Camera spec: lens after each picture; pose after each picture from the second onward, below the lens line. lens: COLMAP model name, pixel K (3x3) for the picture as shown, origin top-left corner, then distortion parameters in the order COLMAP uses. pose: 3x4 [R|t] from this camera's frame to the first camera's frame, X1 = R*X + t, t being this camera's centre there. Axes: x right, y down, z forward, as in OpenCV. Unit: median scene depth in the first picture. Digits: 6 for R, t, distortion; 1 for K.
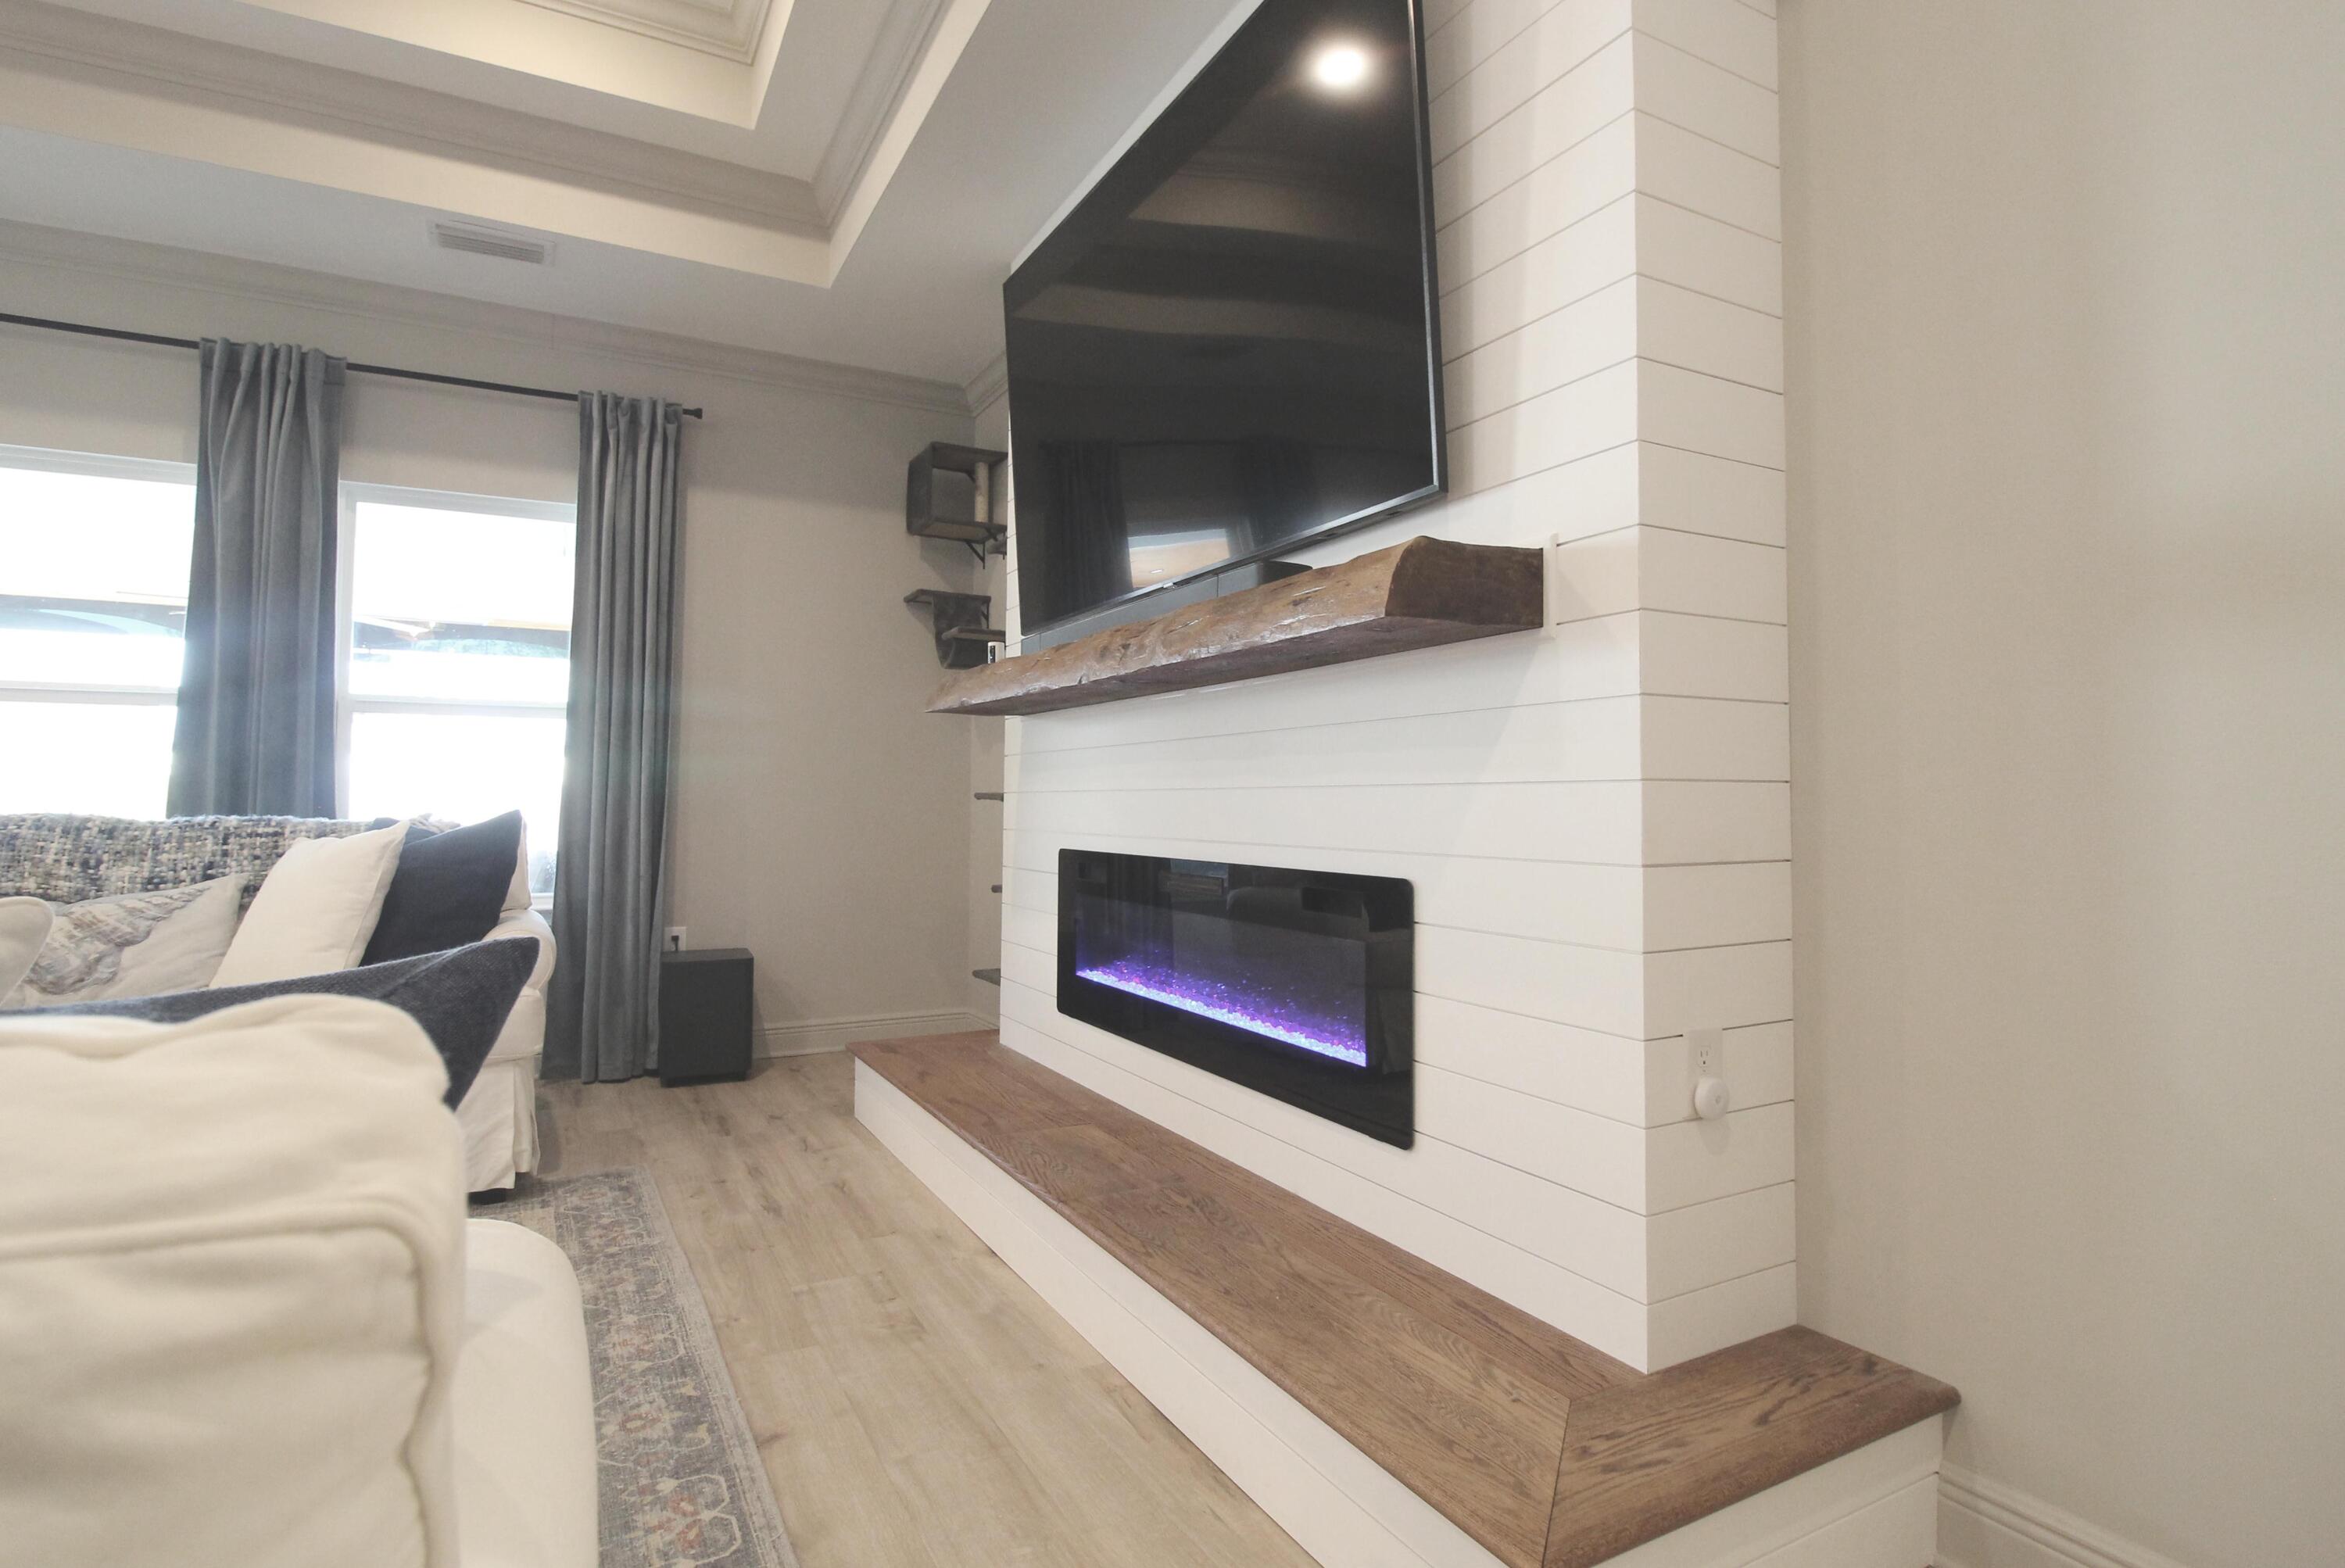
lens RADIAL K [[1173.4, 0, 1179.4], [0, 1173.4, 755.8], [0, 0, 1]] dist [0.002103, -0.016911]
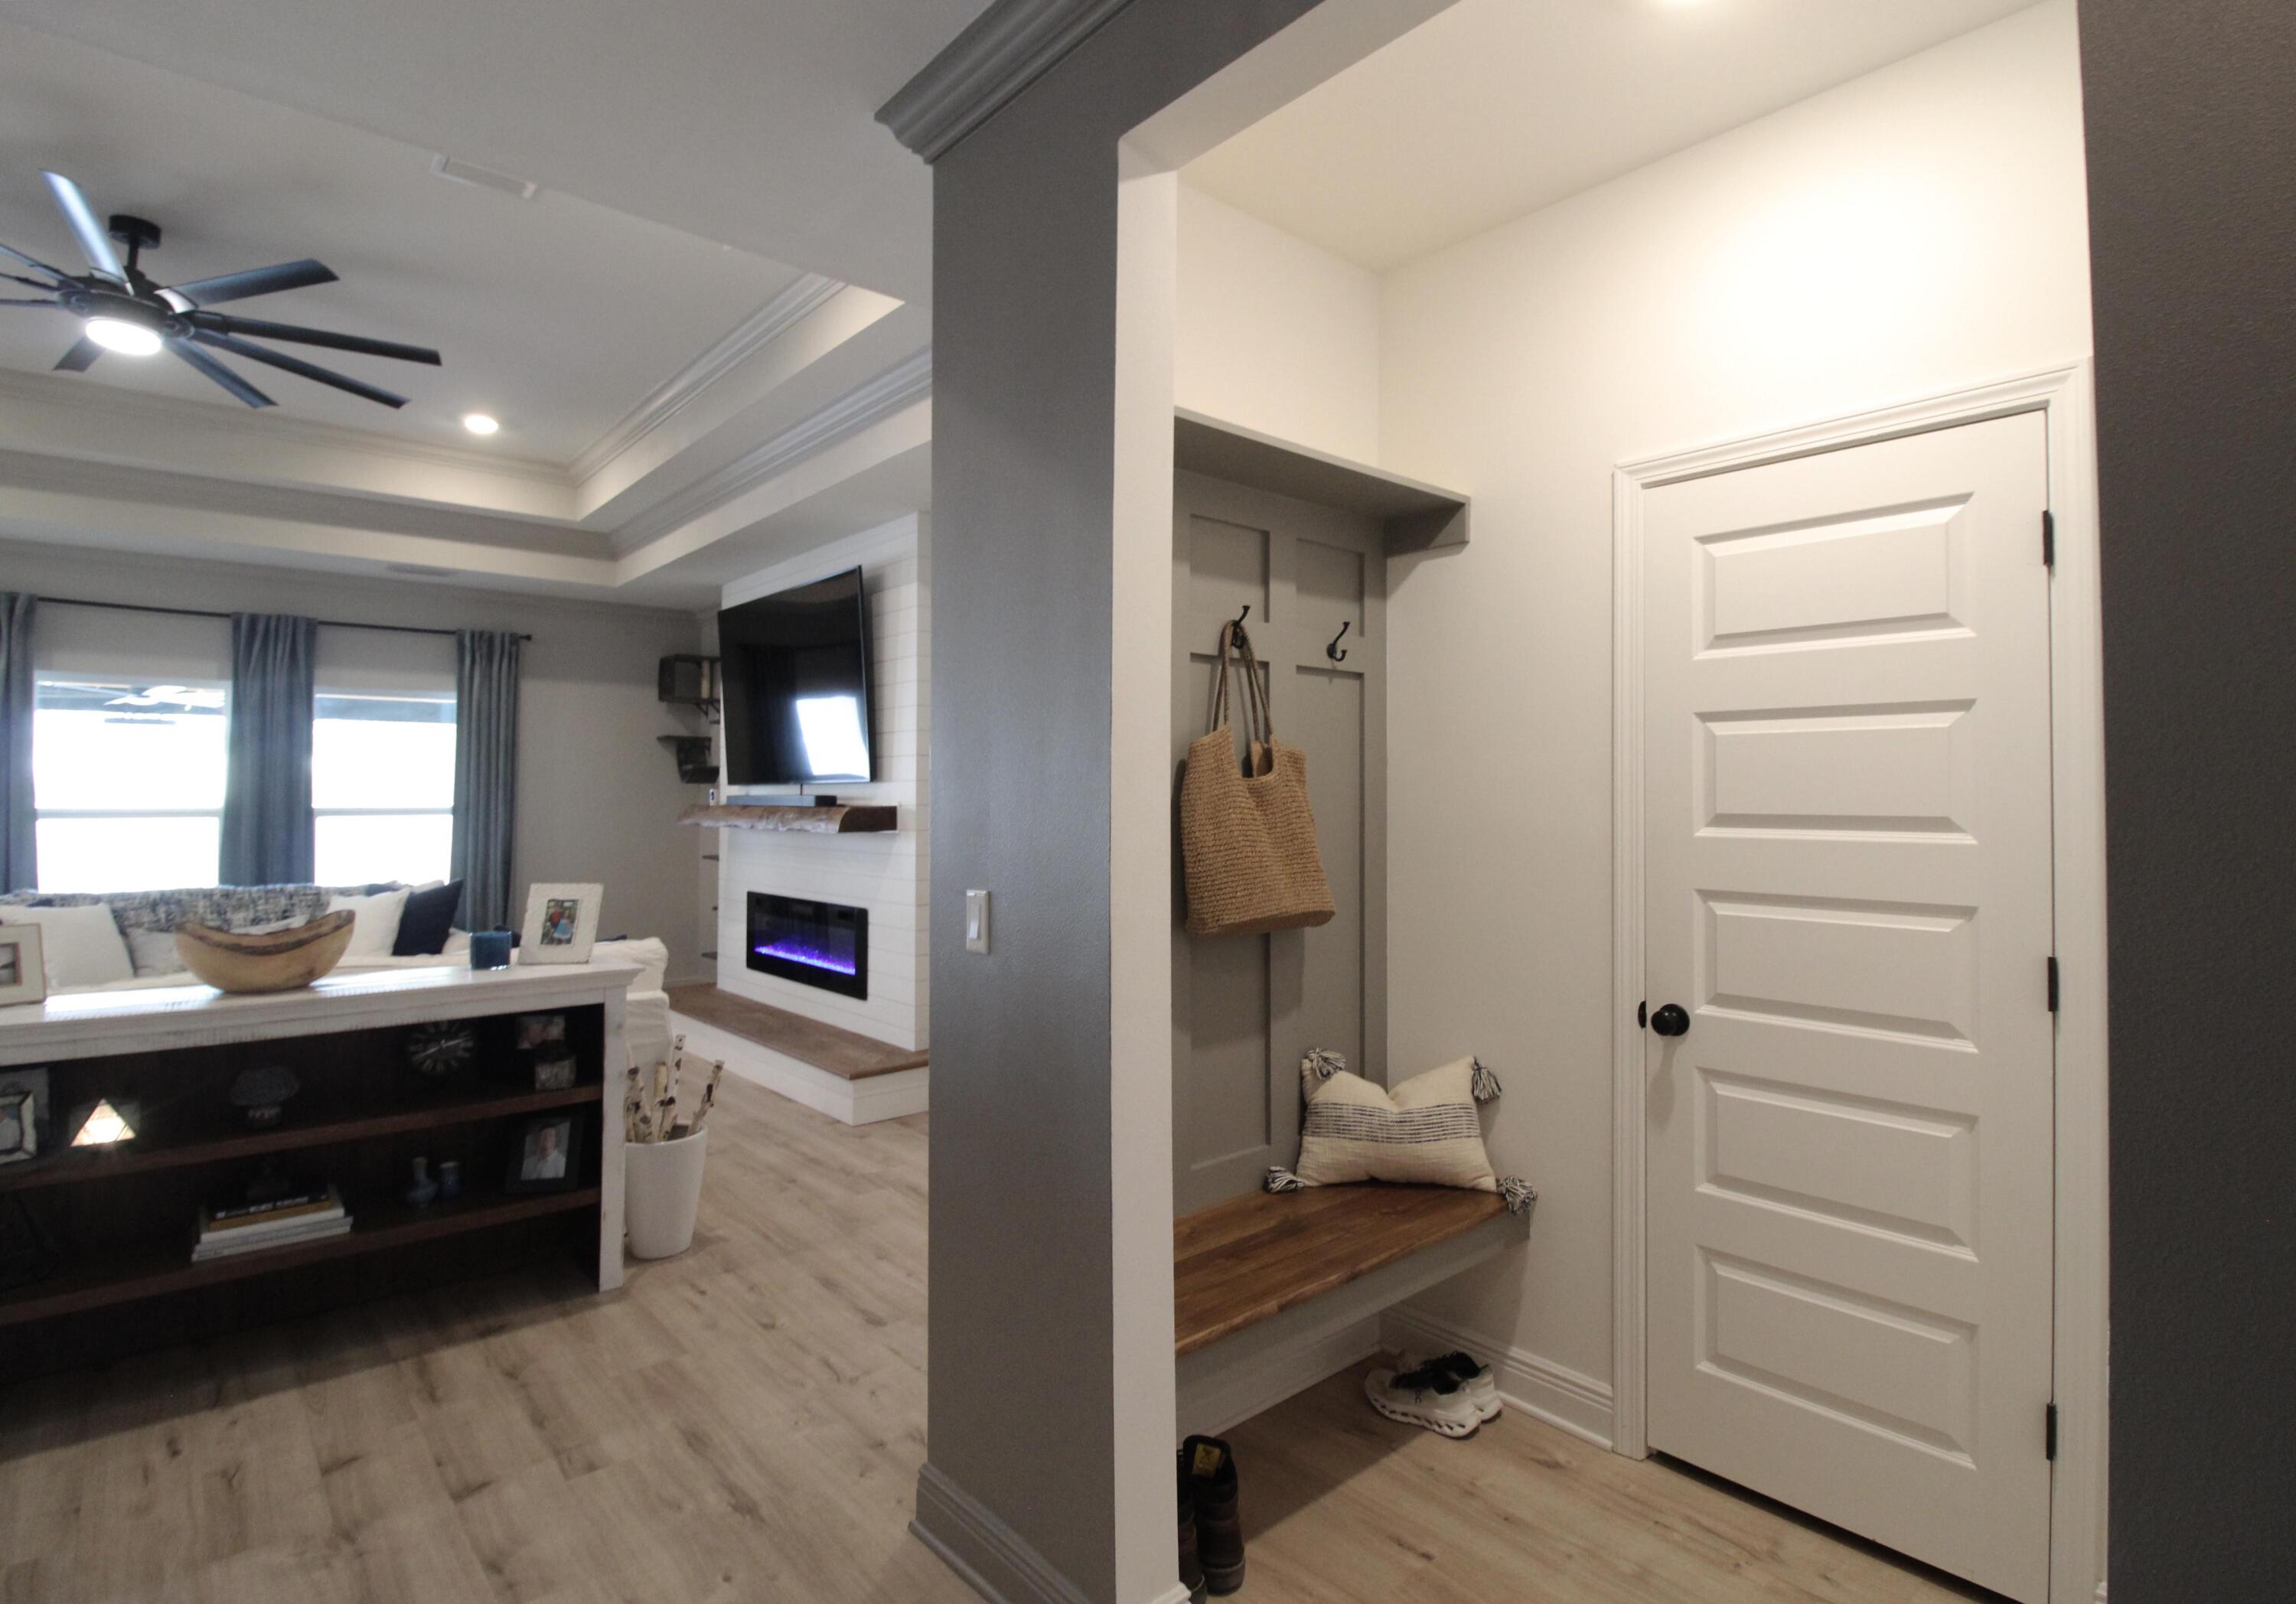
lens RADIAL K [[1138.6, 0, 1210.2], [0, 1138.6, 775.7], [0, 0, 1]] dist [-0.000485, -0.012640]
pose [[0.968341, 0.000534, 0.249630, 0.213571], [-0.005622, 0.999791, 0.019669, -0.191086], [-0.249568, -0.020450, 0.968141, -1.305156]]
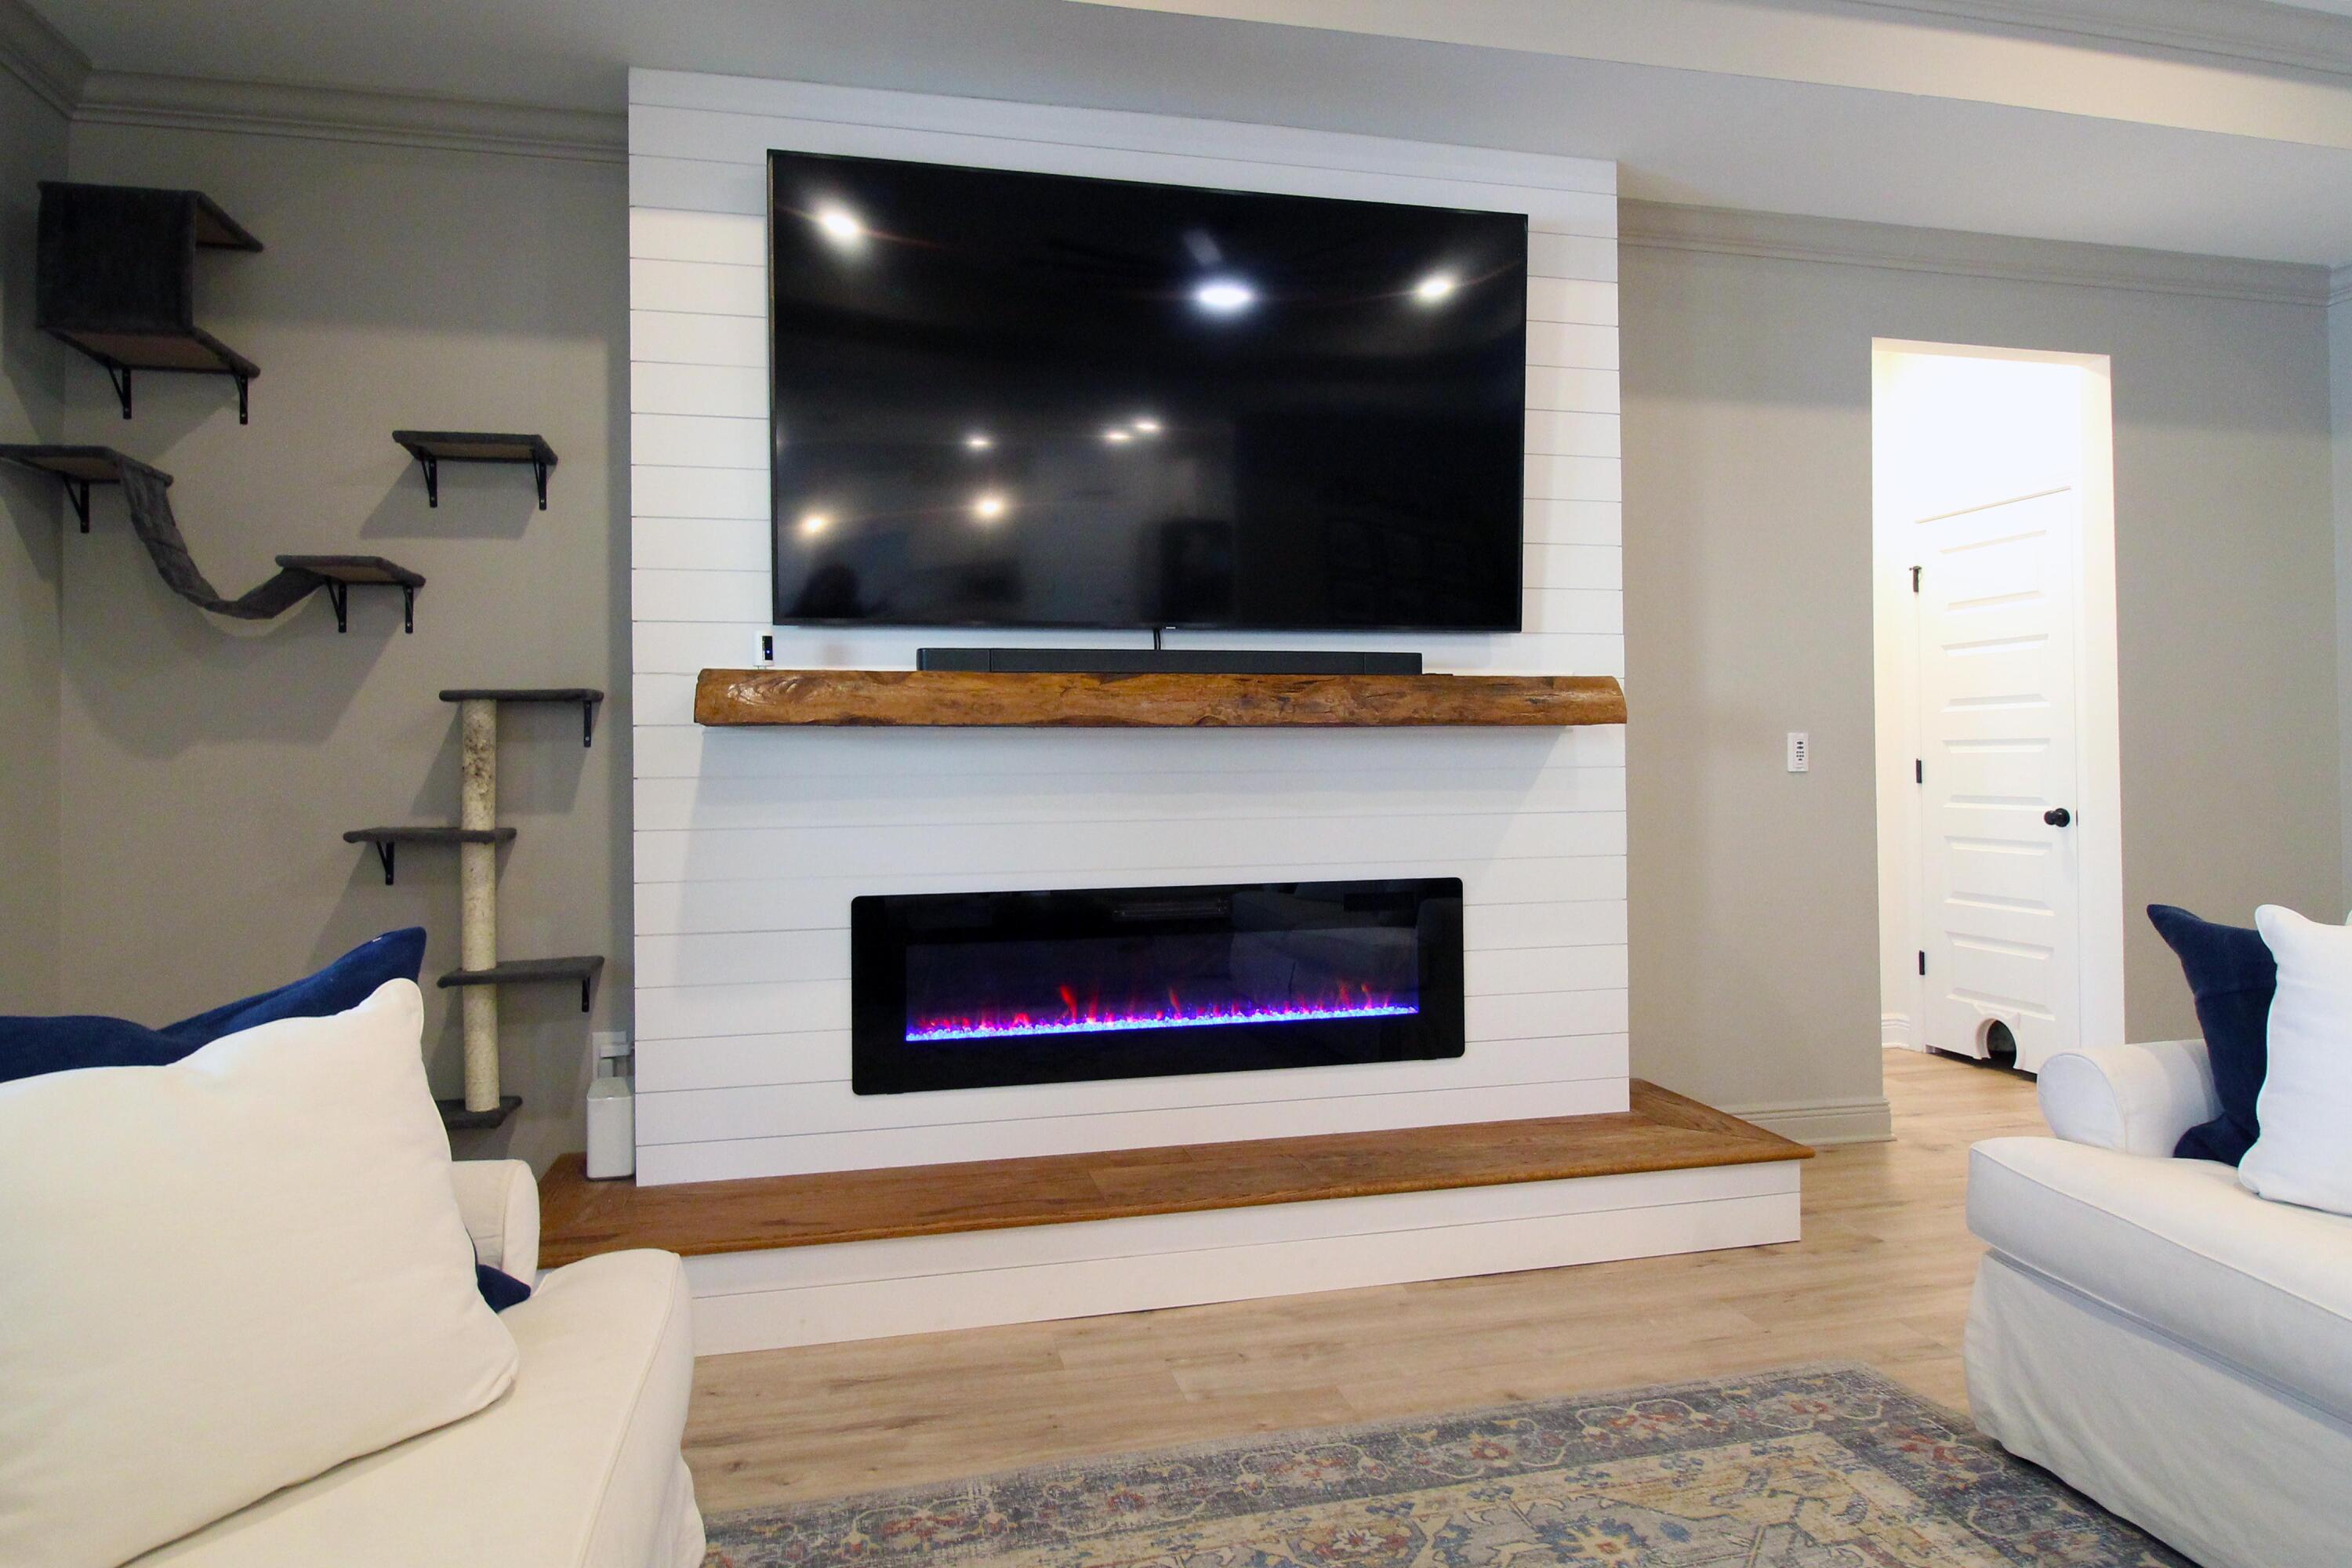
lens RADIAL K [[1387.9, 0, 1179.7], [0, 1387.9, 747.2], [0, 0, 1]] dist [-0.007677, -0.000792]
pose [[0.269964, -0.001237, 0.962870, -1.085886], [-0.028687, 0.999545, 0.009327, -0.045498], [-0.962443, -0.030140, 0.269806, 0.589656]]
